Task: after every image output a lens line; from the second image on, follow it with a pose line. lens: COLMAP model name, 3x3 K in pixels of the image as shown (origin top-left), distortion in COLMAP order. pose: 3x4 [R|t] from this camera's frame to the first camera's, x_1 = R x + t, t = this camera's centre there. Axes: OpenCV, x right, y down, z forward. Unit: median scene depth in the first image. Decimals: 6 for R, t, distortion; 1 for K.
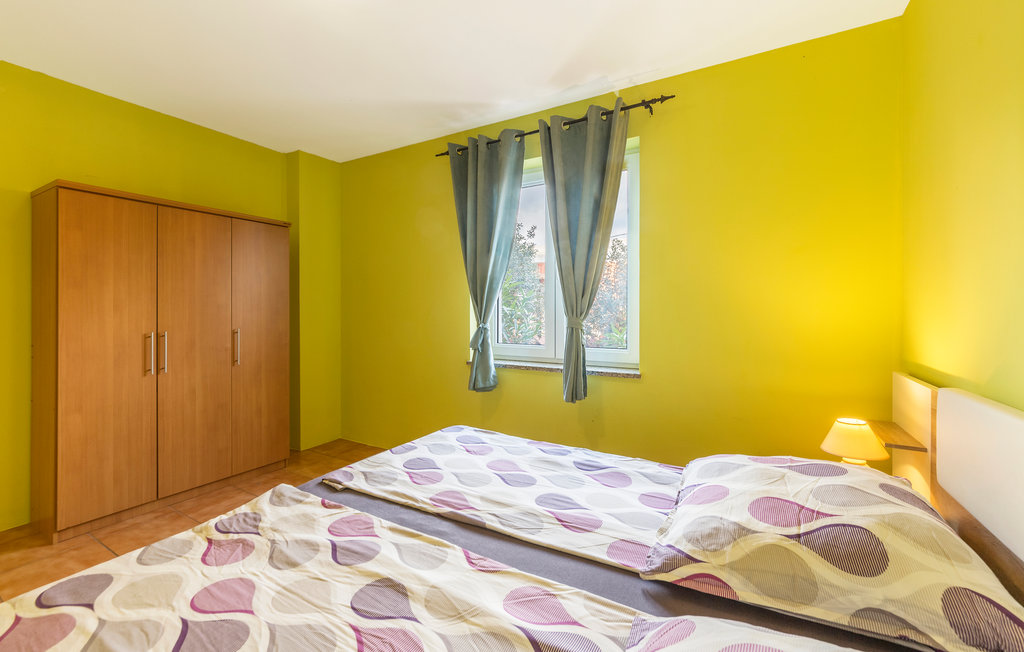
lens RADIAL K [[410.8, 0, 512.8], [0, 410.8, 308.3], [0, 0, 1]] dist [-0.007822, -0.000239]
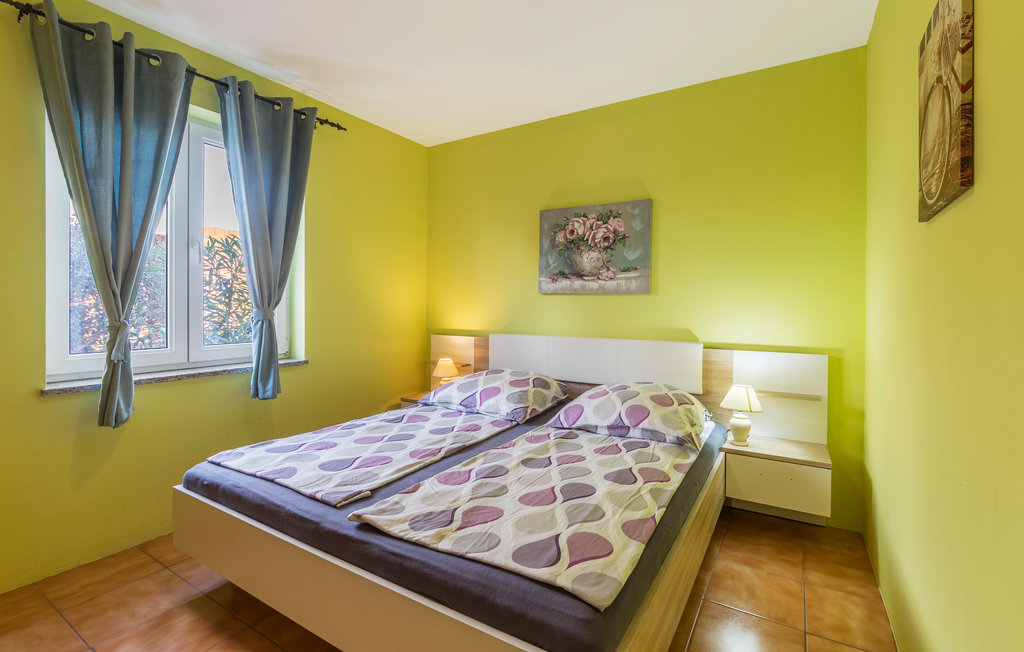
lens RADIAL K [[465.6, 0, 513.0], [0, 465.6, 303.7], [0, 0, 1]] dist [0.001056, 0.000001]
pose [[0.034846, -0.001846, 0.999391, -1.574770], [-0.012622, 0.999918, 0.002287, 0.000630], [-0.999313, -0.012694, 0.034820, 0.687408]]
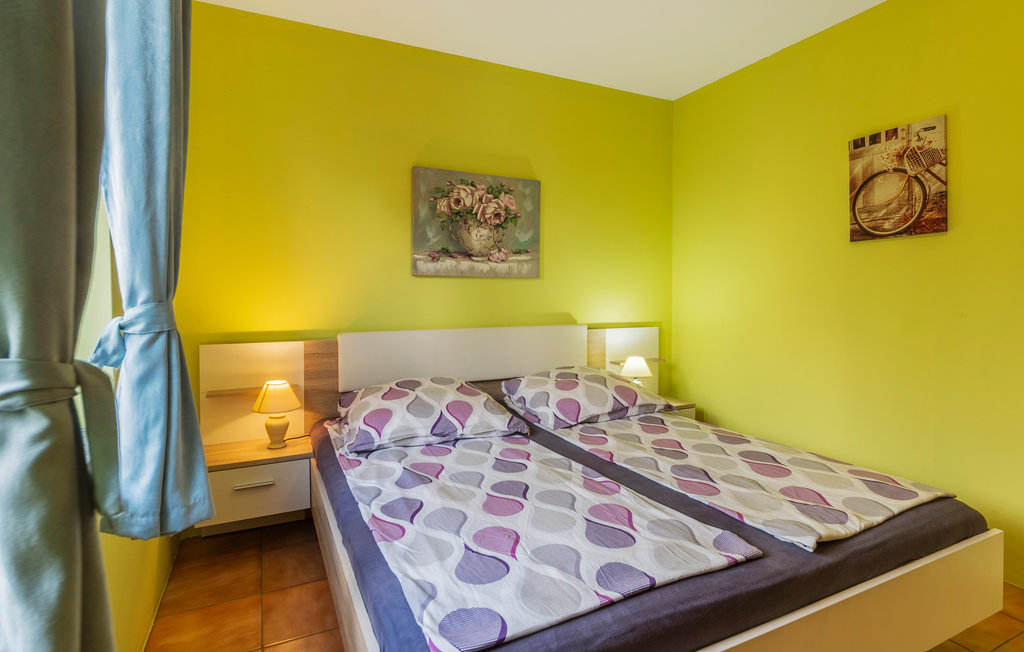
lens RADIAL K [[525.2, 0, 531.0], [0, 525.2, 297.8], [0, 0, 1]] dist [0.003203, 0.000225]
pose [[-0.834744, -0.010427, 0.550539, -0.688173], [-0.006580, 0.999938, 0.008963, 0.018744], [-0.550599, 0.003859, -0.834761, 2.108327]]
